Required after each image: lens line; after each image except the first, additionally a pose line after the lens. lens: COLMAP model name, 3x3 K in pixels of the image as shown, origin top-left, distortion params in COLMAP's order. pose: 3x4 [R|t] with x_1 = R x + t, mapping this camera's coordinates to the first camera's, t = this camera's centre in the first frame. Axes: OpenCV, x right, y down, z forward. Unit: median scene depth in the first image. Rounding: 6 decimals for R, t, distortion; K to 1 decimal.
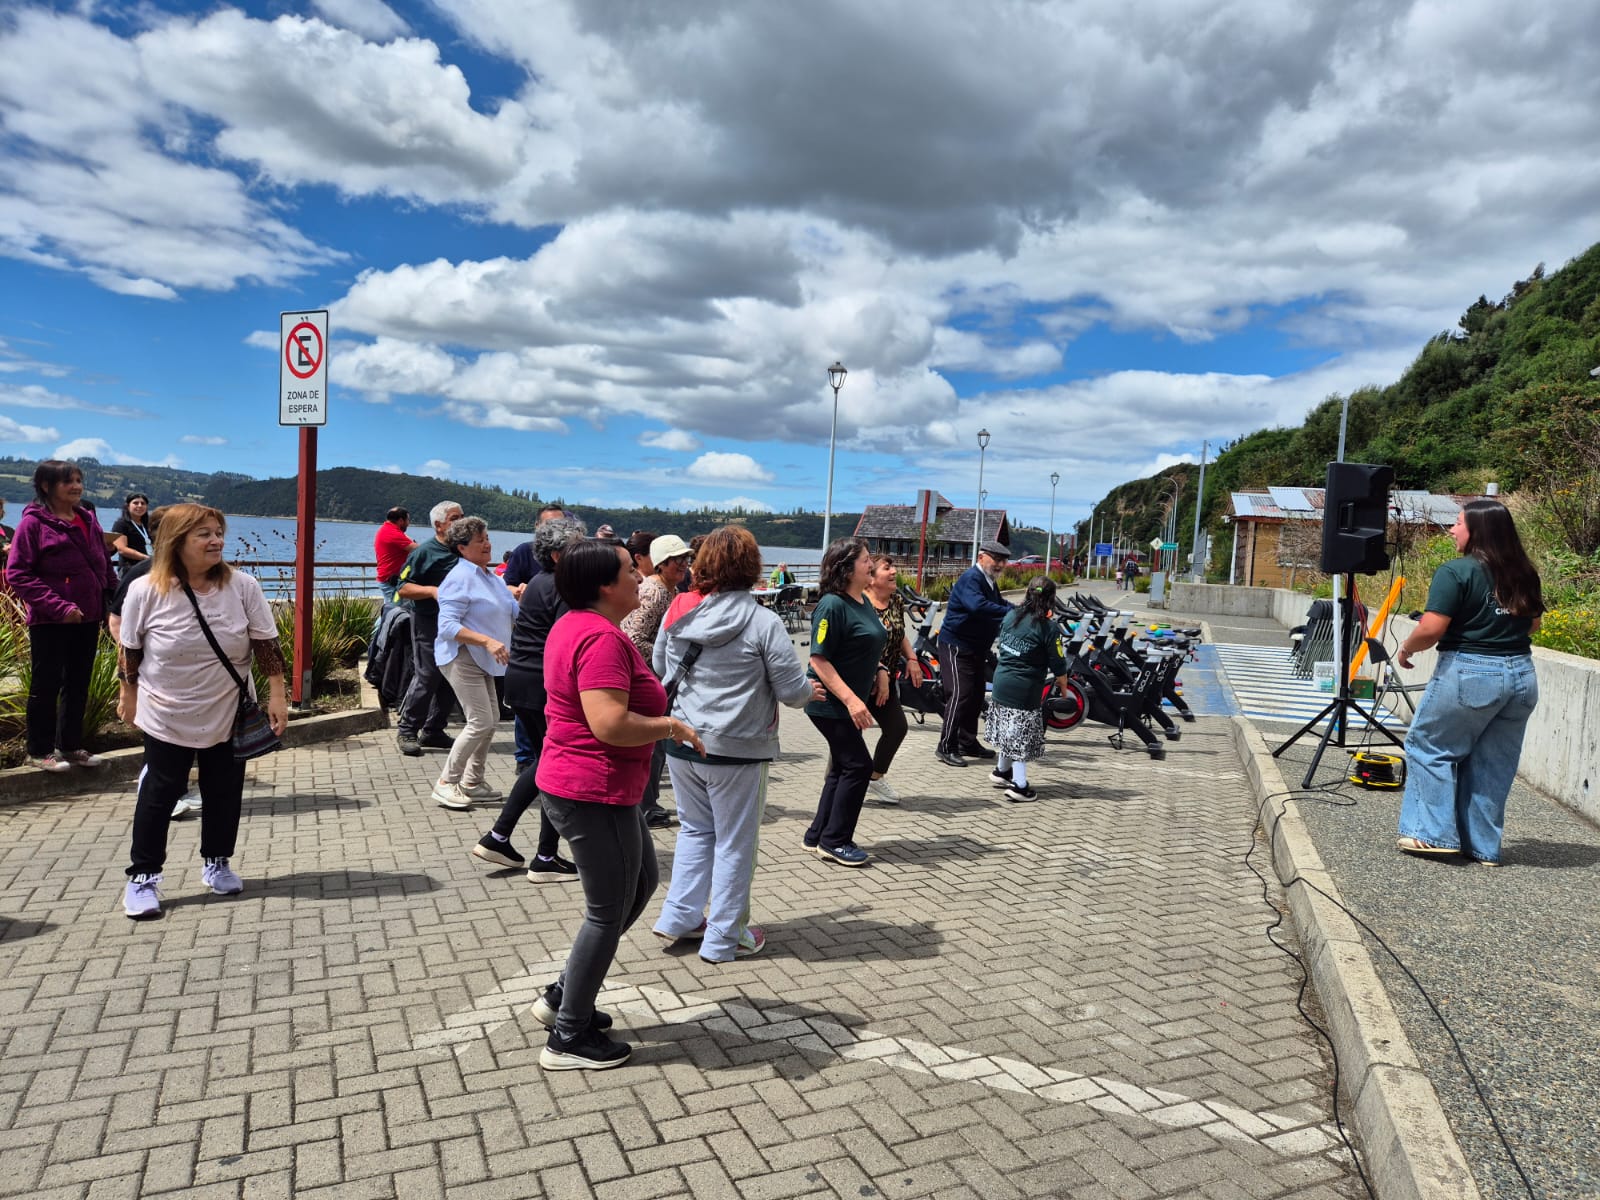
lens RADIAL K [[1084.2, 0, 805.9], [0, 1084.2, 621.8], [0, 0, 1]] dist [0.088936, -0.083114]
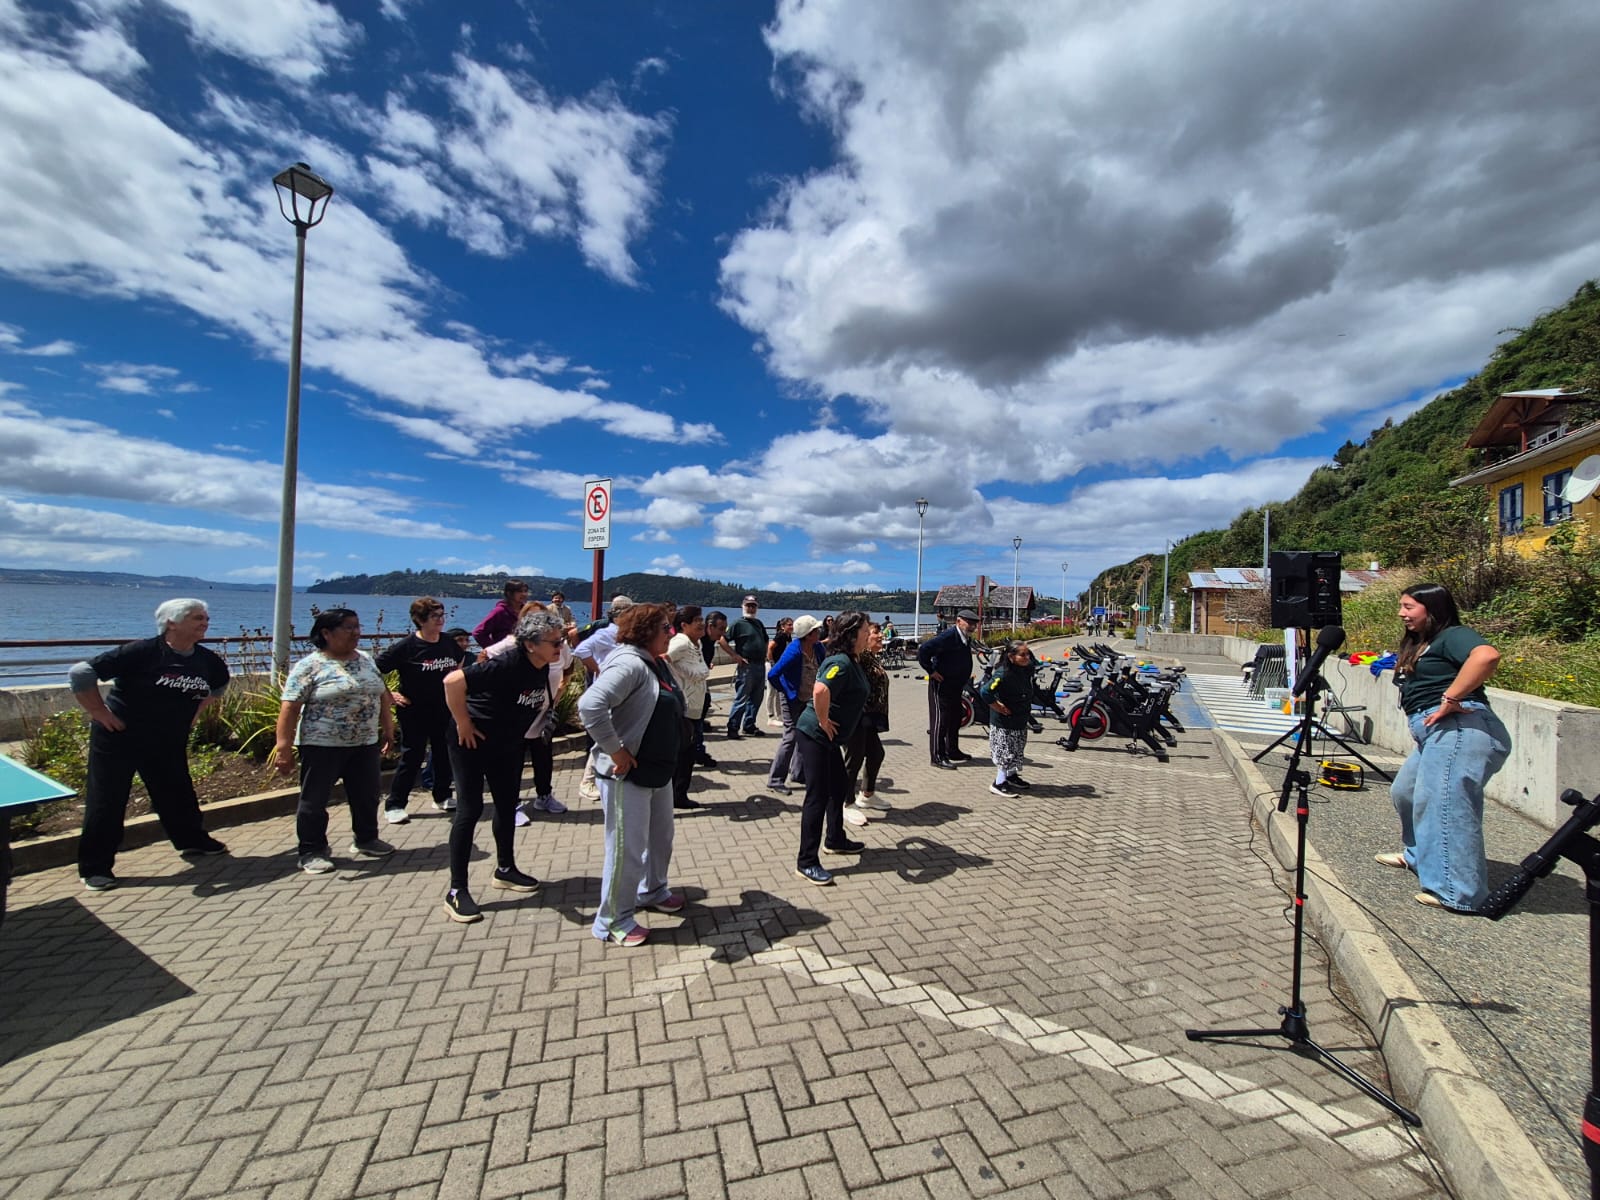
lens RADIAL K [[666.0, 0, 805.2], [0, 666.0, 603.3], [0, 0, 1]] dist [-0.000189, 0.000148]
pose [[0.989117, -0.021894, -0.145494, -0.012942], [0.009648, 0.996390, -0.084346, -0.022030], [0.146816, 0.082024, 0.985757, 0.156760]]
